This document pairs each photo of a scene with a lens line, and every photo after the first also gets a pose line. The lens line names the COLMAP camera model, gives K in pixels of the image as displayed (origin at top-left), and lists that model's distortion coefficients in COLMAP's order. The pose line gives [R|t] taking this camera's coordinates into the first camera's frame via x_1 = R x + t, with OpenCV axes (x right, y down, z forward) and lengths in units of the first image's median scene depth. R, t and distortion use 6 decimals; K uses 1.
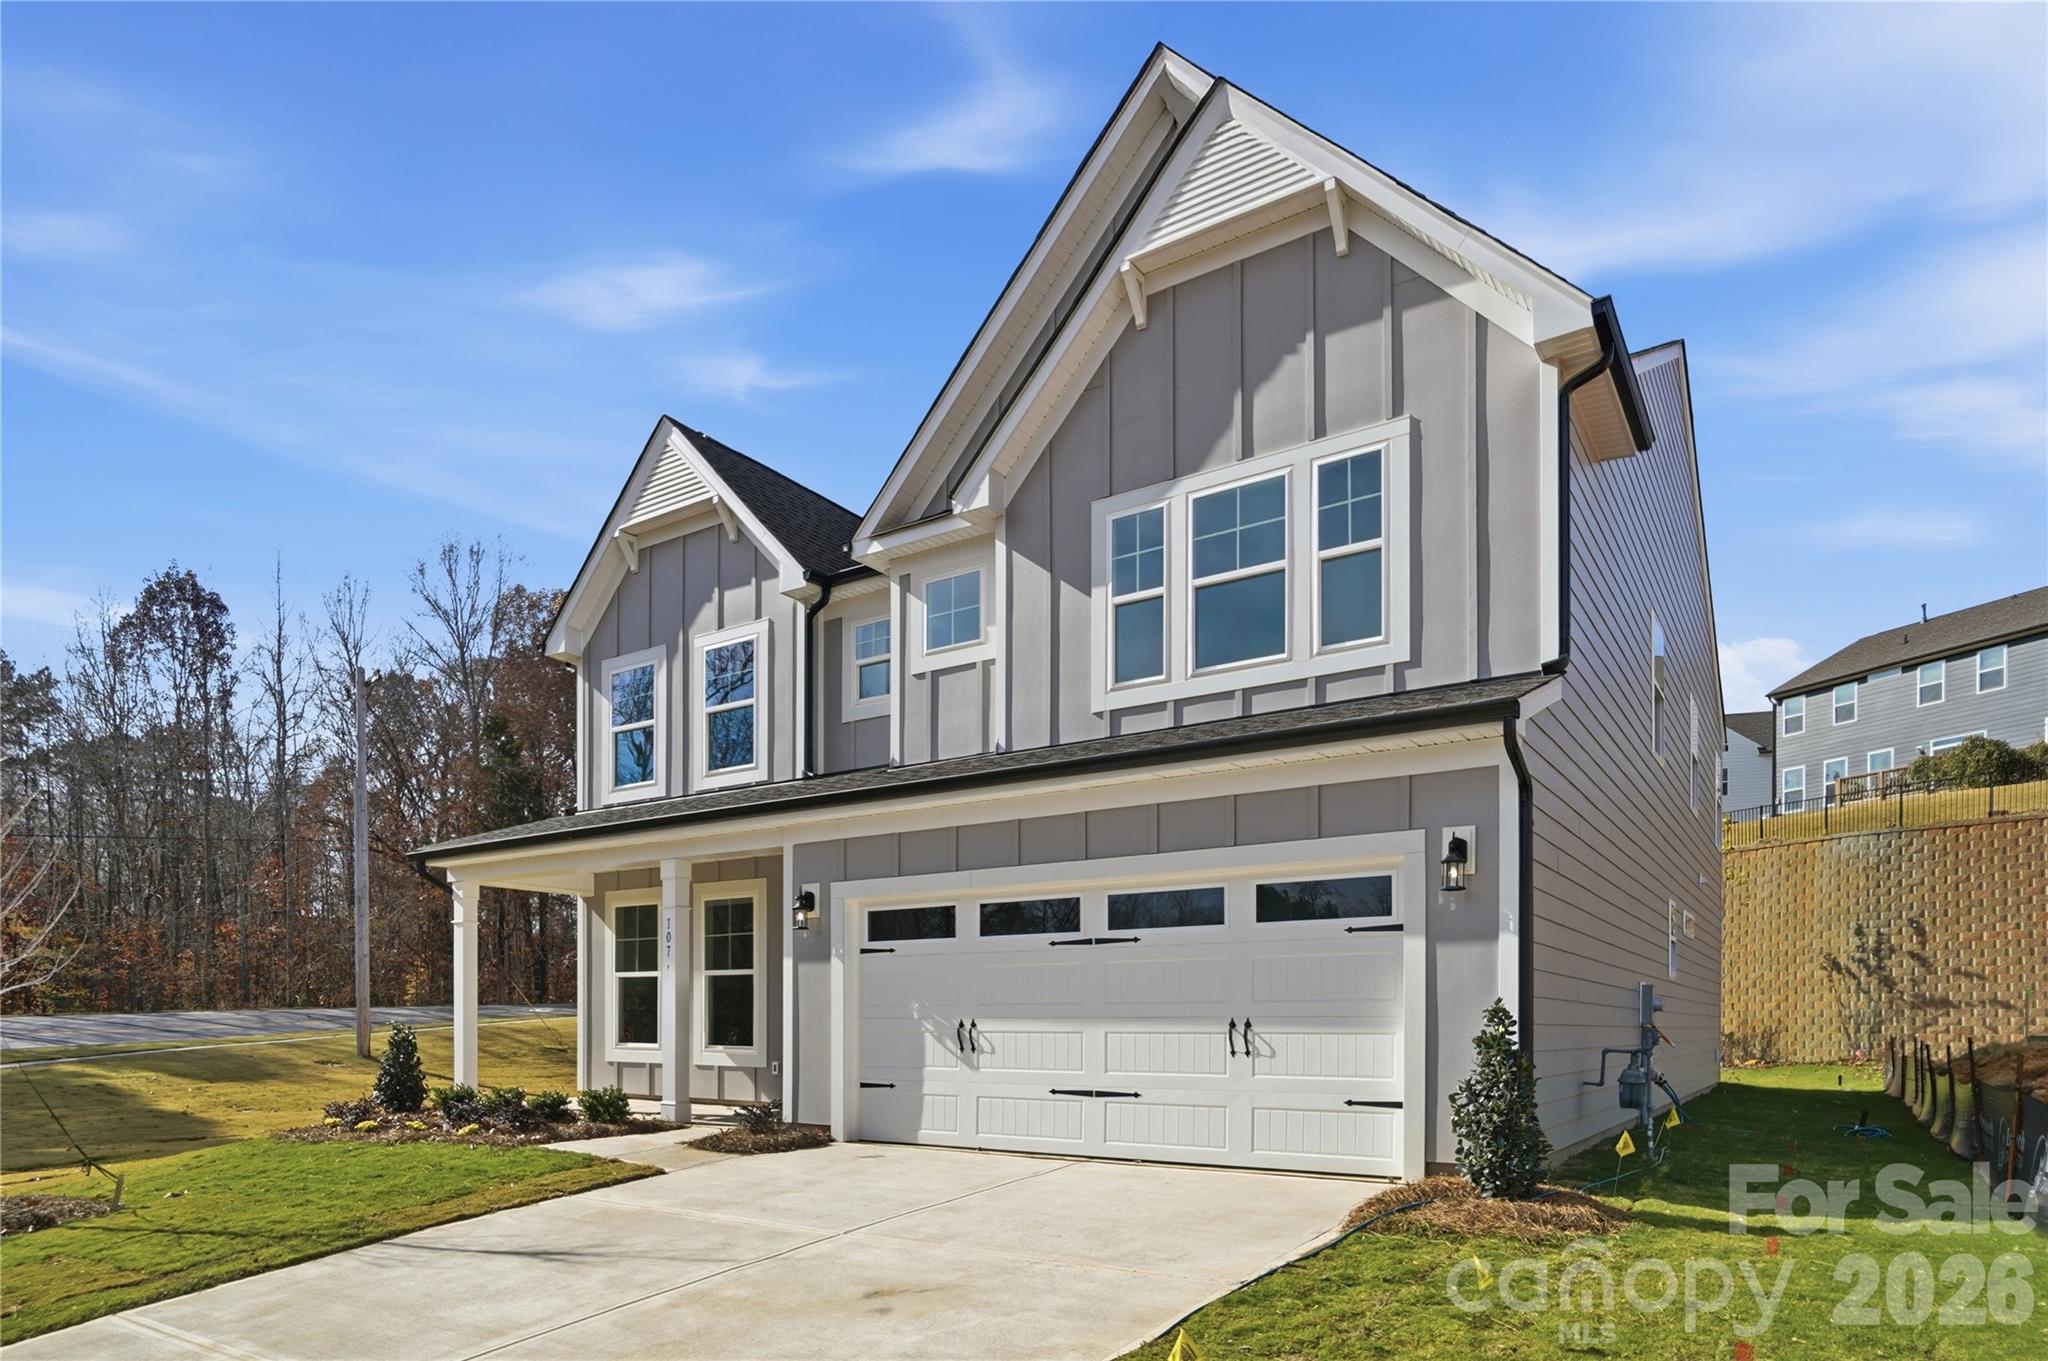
lens RADIAL K [[1166.5, 0, 1024.0], [0, 1166.5, 680.5], [0, 0, 1]] dist [-0.000850, 0.000066]
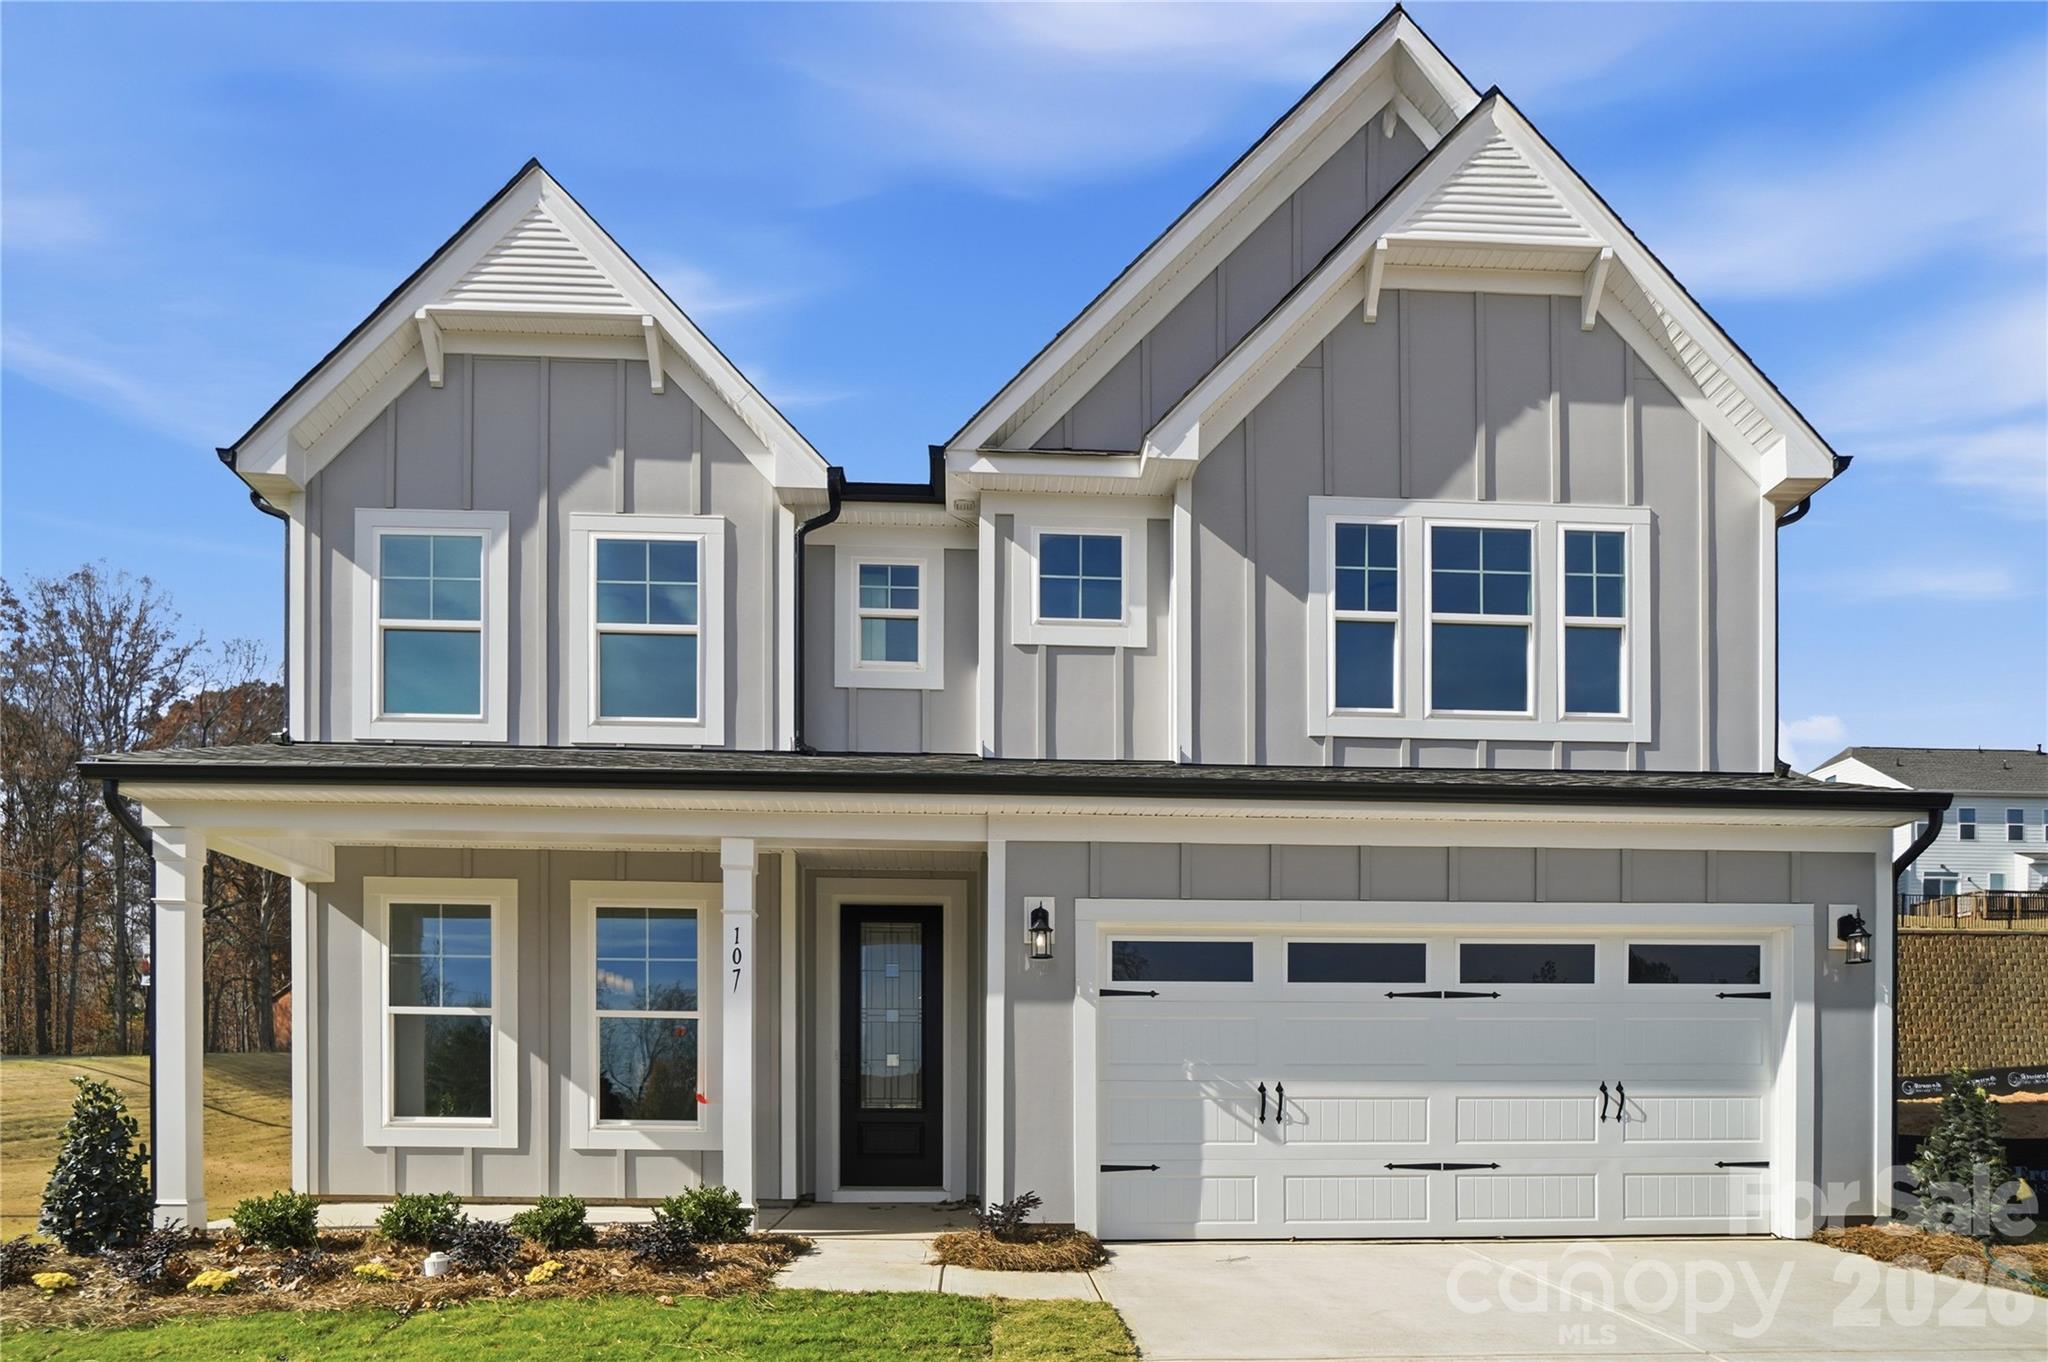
lens RADIAL K [[1159.0, 0, 1024.0], [0, 1159.0, 827.6], [0, 0, 1]] dist [-0.016899, -0.000199]
pose [[0.799152, 0.136968, 0.585316, -0.627706], [-0.170462, 0.985362, 0.002155, 0.134421], [-0.576453, -0.101496, 0.810802, 0.435960]]
